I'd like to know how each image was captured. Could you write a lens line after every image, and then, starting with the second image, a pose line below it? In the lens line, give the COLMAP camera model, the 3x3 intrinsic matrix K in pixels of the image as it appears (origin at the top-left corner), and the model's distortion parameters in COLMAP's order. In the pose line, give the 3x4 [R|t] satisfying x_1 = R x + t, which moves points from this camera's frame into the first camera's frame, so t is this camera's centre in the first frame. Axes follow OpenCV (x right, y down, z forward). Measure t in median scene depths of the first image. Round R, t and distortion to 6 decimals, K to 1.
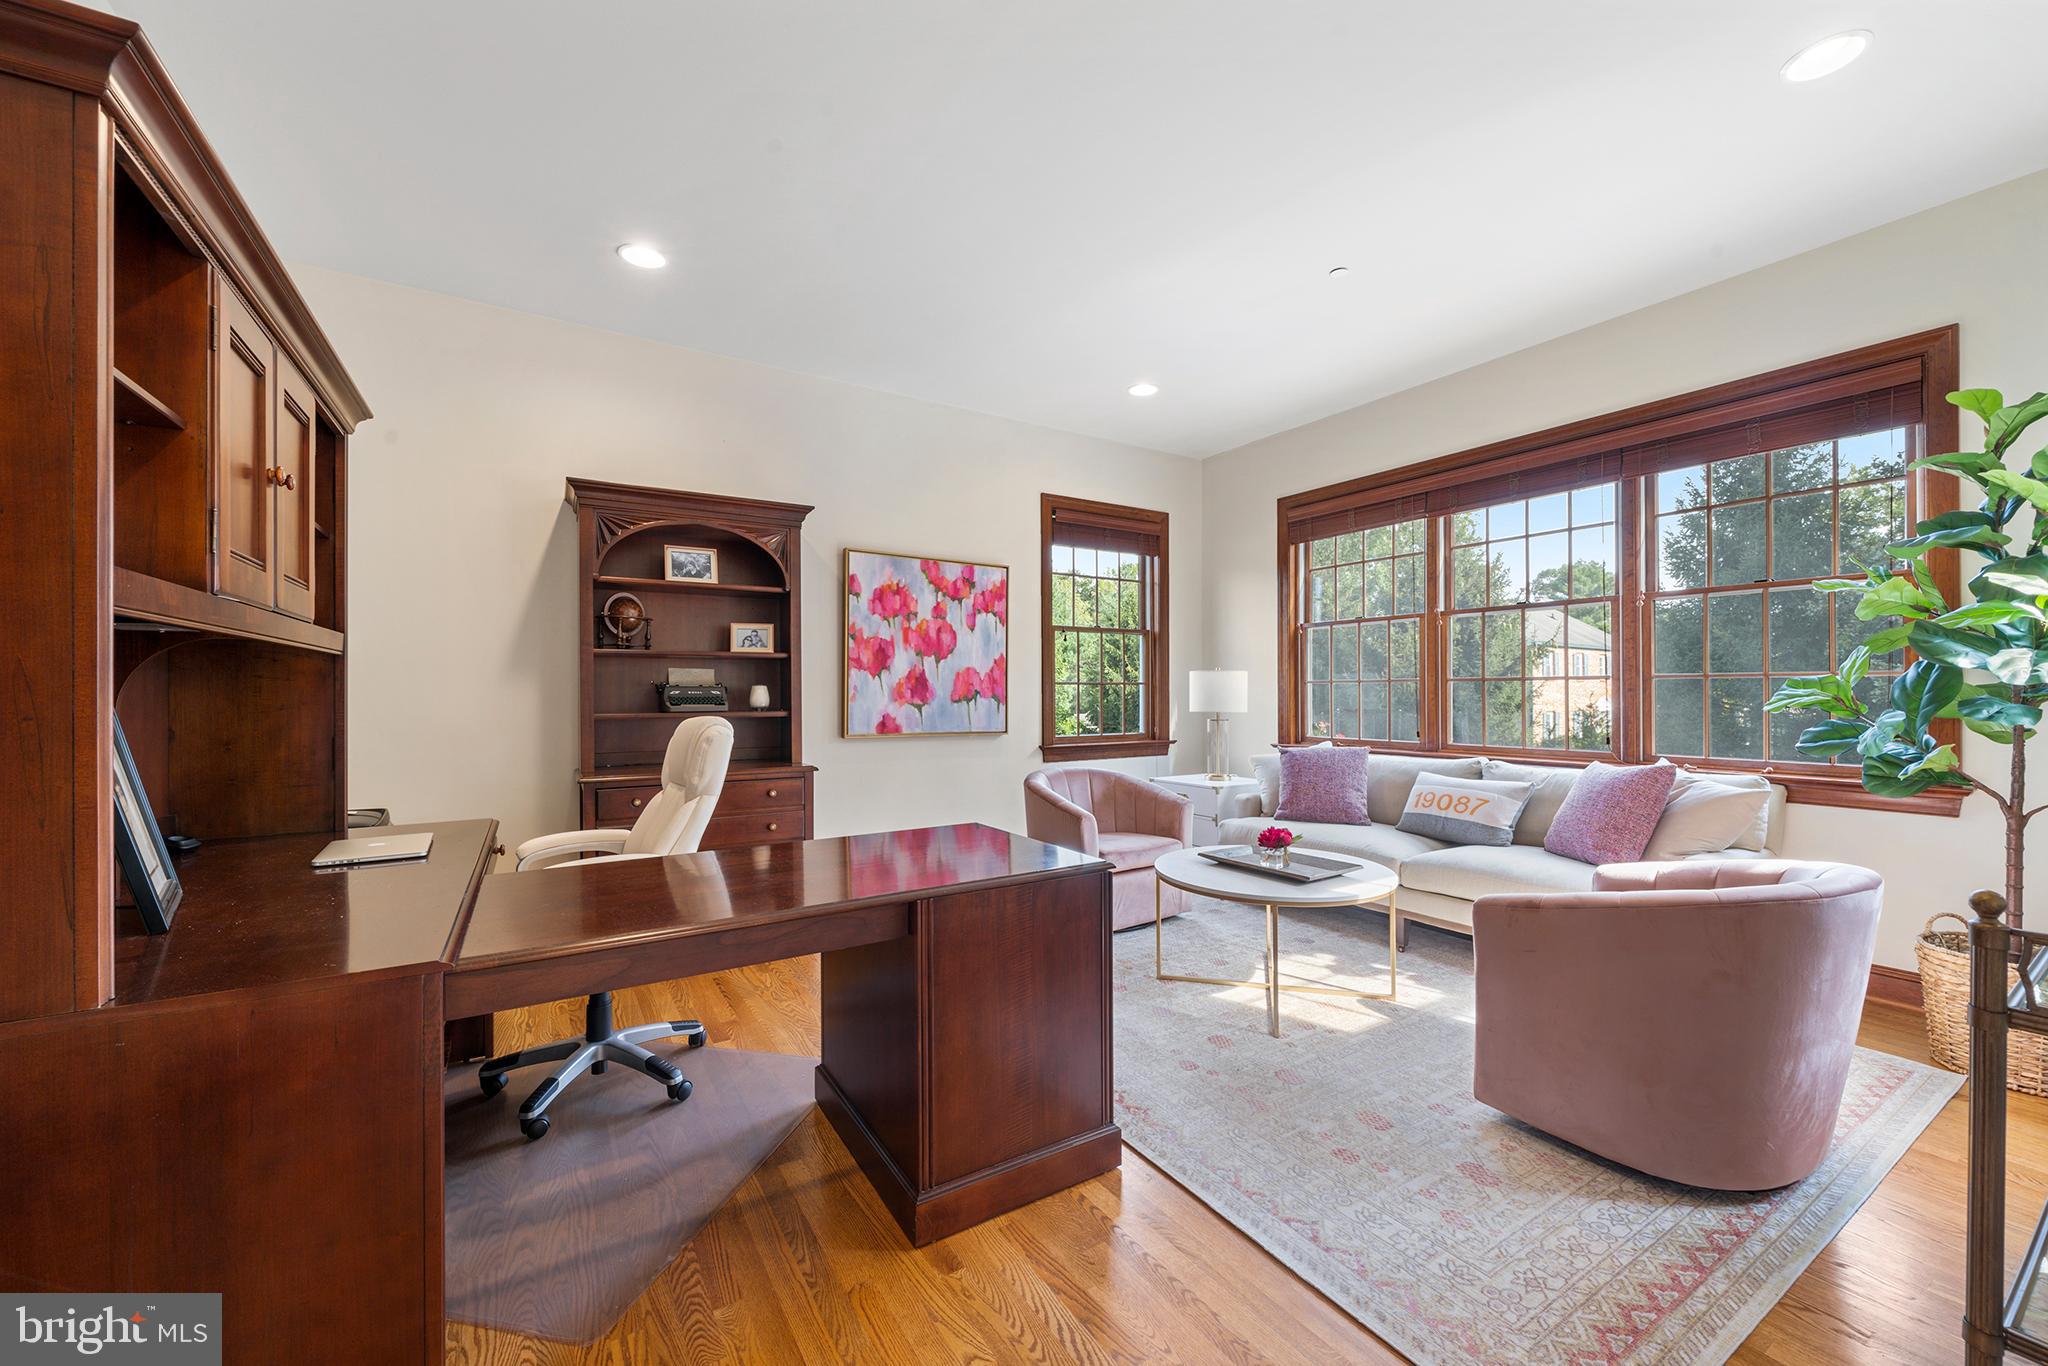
lens RADIAL K [[752.6, 0, 1011.6], [0, 752.6, 689.3], [0, 0, 1]] dist [-0.003747, -0.000212]
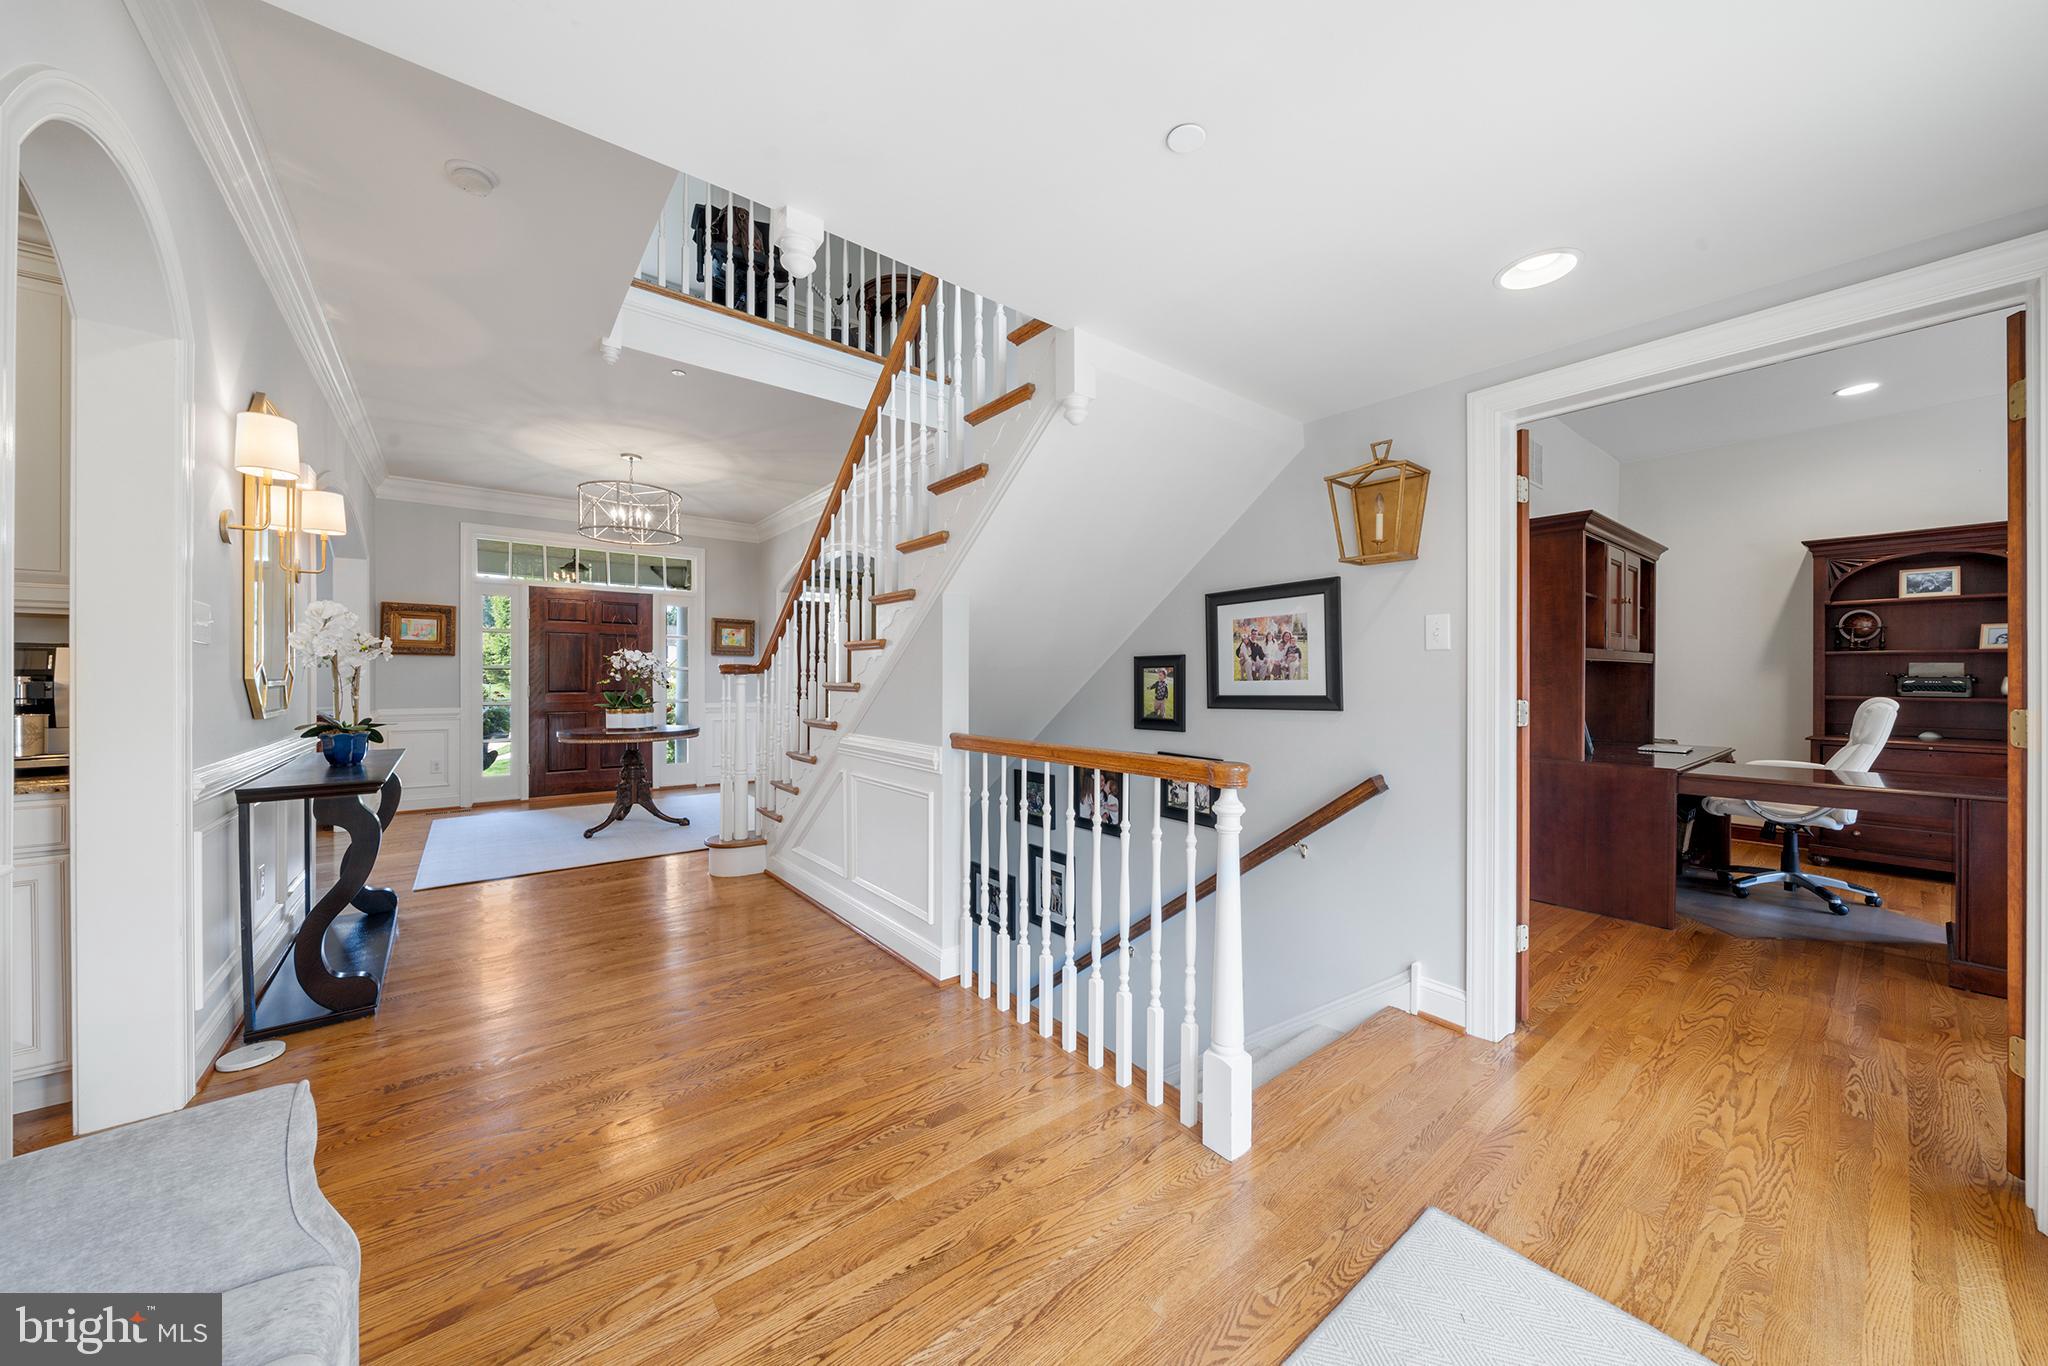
lens RADIAL K [[707.8, 0, 1011.1], [0, 707.8, 680.2], [0, 0, 1]] dist [-0.008158, 0.000187]
pose [[0.080154, 0.004960, -0.996770, 0.995352], [-0.001116, 0.999987, 0.004886, -0.005147], [0.996782, 0.000721, 0.080159, -1.023774]]
